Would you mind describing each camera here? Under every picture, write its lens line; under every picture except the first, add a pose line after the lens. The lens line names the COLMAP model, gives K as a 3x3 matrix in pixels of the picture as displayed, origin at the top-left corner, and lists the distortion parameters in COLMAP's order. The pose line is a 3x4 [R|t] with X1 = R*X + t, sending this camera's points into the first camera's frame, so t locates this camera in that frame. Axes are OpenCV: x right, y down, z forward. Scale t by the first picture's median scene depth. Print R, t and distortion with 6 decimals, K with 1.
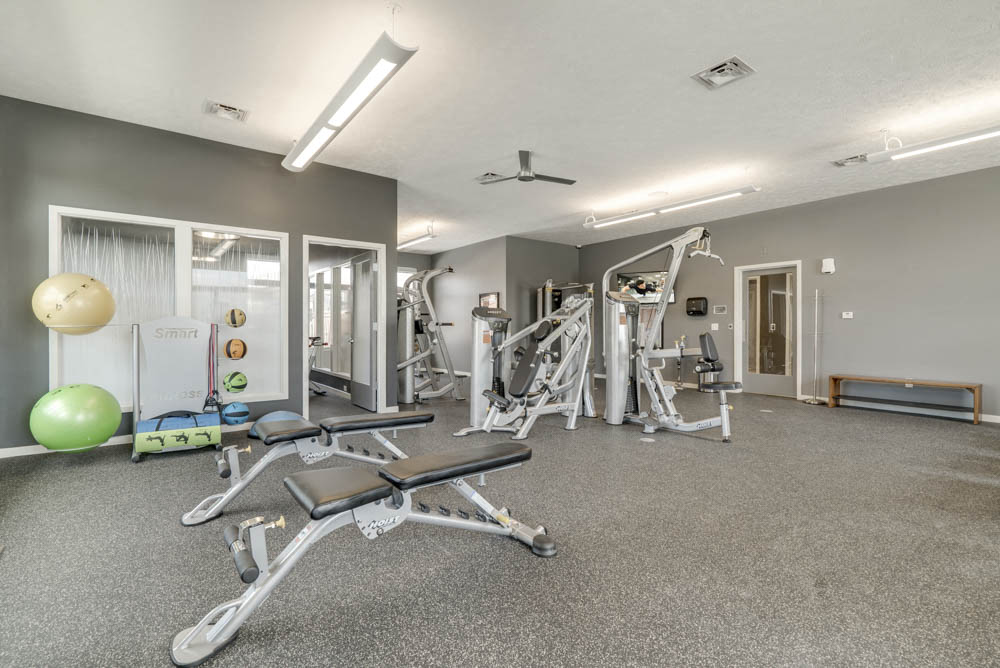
lens RADIAL K [[453.3, 0, 492.1], [0, 453.3, 336.5], [0, 0, 1]] dist [-0.004809, 0.000383]
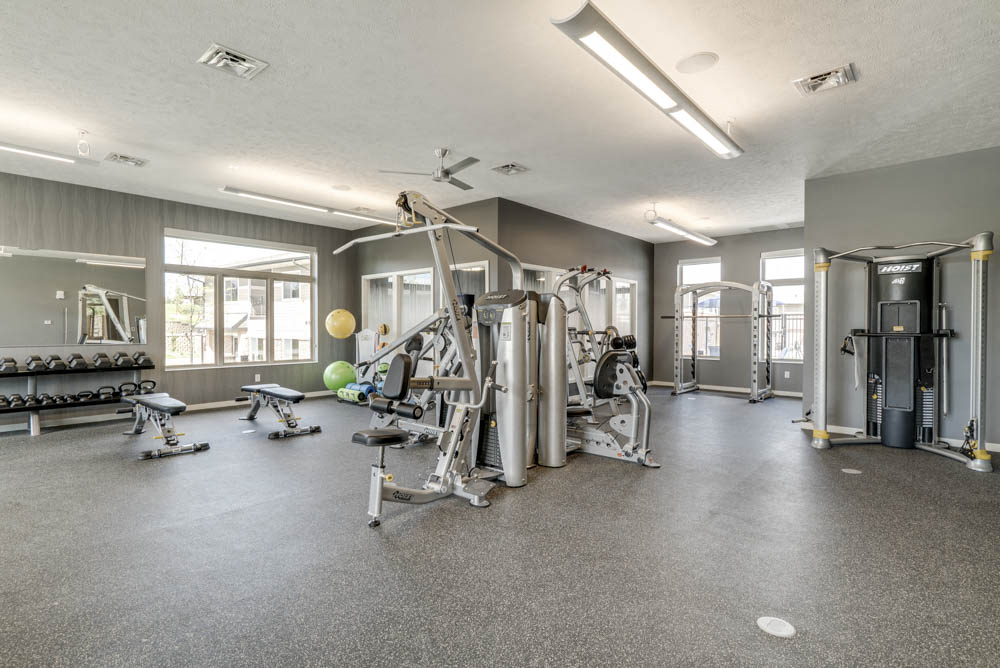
lens RADIAL K [[491.0, 0, 500.0], [0, 491.0, 334.0], [0, 0, 1]] dist [-0.002652, 0.000000]
pose [[0.201441, 0.008692, -0.979462, 1.271289], [-0.005073, 0.999956, 0.007830, -0.041376], [0.979487, 0.003392, 0.201477, 1.064476]]
